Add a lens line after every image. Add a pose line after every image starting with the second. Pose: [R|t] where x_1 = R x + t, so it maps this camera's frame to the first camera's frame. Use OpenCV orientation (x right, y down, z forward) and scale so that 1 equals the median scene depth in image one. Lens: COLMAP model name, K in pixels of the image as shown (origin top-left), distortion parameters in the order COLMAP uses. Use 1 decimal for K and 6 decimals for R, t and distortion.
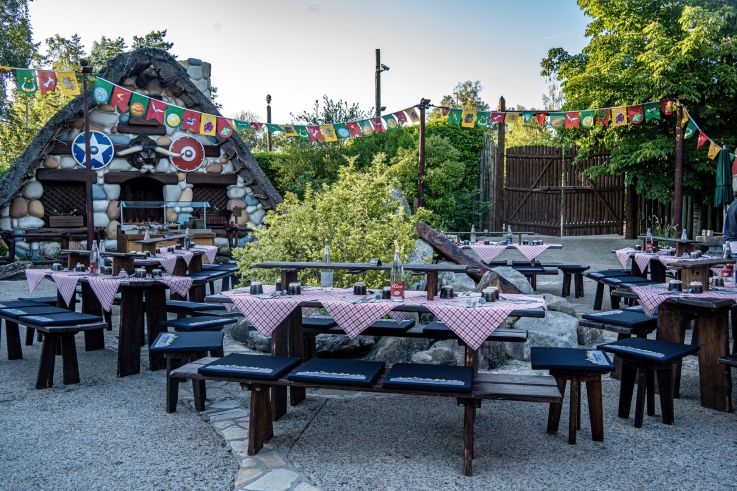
lens RADIAL K [[603.4, 0, 368.5], [0, 603.4, 245.5], [0, 0, 1]] dist [-0.035887, 0.011501]
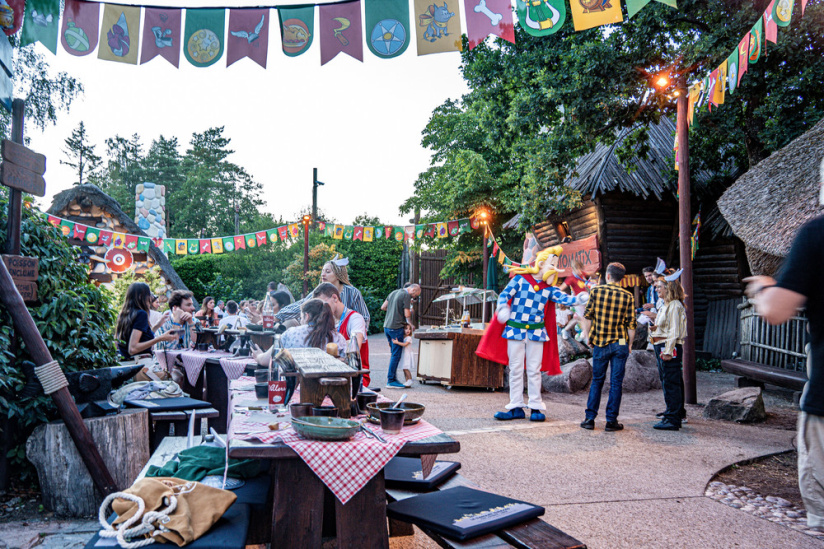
lens RADIAL K [[724.4, 0, 412.0], [0, 724.4, 274.5], [0, 0, 1]] dist [-0.048563, 0.121459]
pose [[0.990951, 0.003081, -0.134192, 0.556775], [-0.017664, 0.994035, -0.107622, 0.040506], [0.133060, 0.109018, 0.985094, -0.483920]]
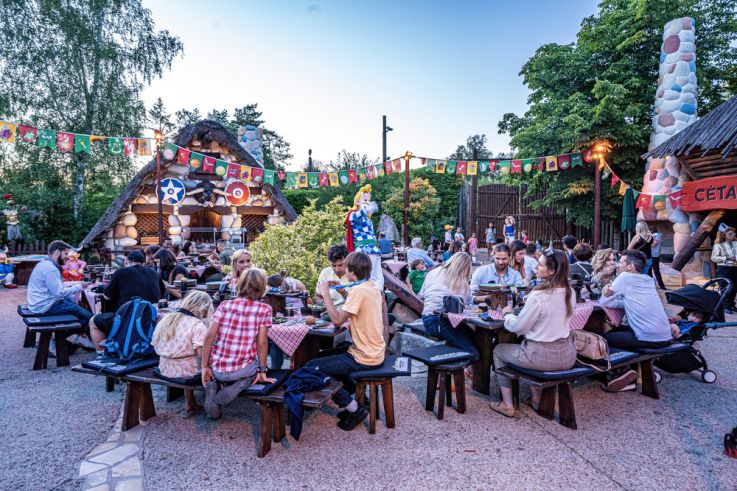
lens RADIAL K [[433.3, 0, 368.5], [0, 433.3, 245.5], [0, 0, 1]] dist [-0.062578, 0.066448]
pose [[0.995776, 0.005081, -0.091674, 0.101271], [-0.006694, 0.999828, -0.017290, -0.013667], [0.091570, 0.017831, 0.995639, 0.016415]]
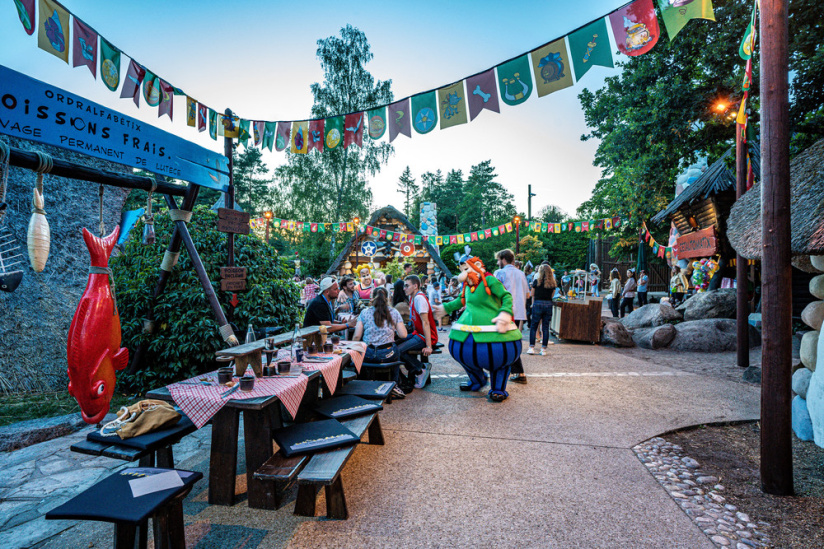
lens RADIAL K [[460.2, 0, 412.0], [0, 460.2, 274.5], [0, 0, 1]] dist [-0.060727, 0.052322]
pose [[0.831858, 0.011658, -0.554867, 0.682555], [-0.042596, 0.998171, -0.042888, 0.017857], [0.553352, 0.059312, 0.830833, -0.432313]]
